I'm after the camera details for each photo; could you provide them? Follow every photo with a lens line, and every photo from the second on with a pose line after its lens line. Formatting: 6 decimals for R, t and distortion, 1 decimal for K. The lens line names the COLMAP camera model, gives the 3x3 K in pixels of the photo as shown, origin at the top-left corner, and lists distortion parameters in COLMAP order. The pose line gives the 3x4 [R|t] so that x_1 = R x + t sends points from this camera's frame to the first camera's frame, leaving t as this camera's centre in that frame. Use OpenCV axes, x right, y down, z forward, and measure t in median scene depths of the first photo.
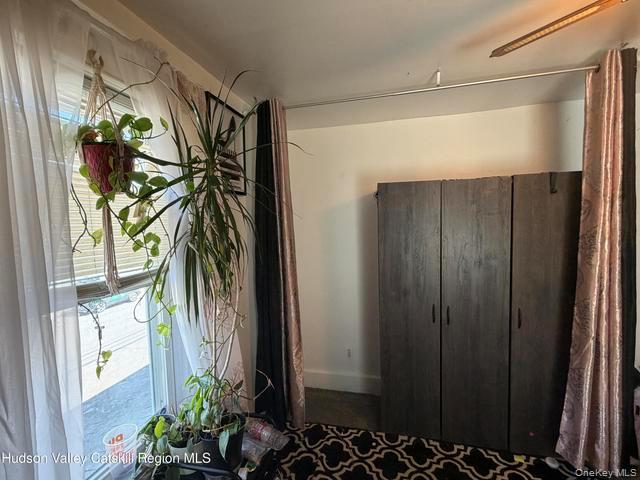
lens RADIAL K [[305.7, 0, 320.0], [0, 305.7, 240.0], [0, 0, 1]] dist [0.000269, -0.000103]
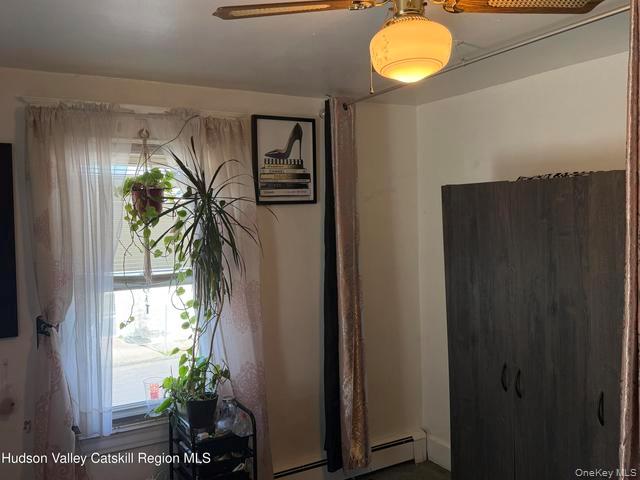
lens RADIAL K [[567.8, 0, 320.0], [0, 567.8, 240.0], [0, 0, 1]] dist [0.001239, 0.000698]
pose [[0.686284, 0.043348, -0.726041, 1.046011], [-0.039259, 0.998975, 0.022534, -0.077321], [0.726273, 0.013039, 0.687283, -0.174089]]
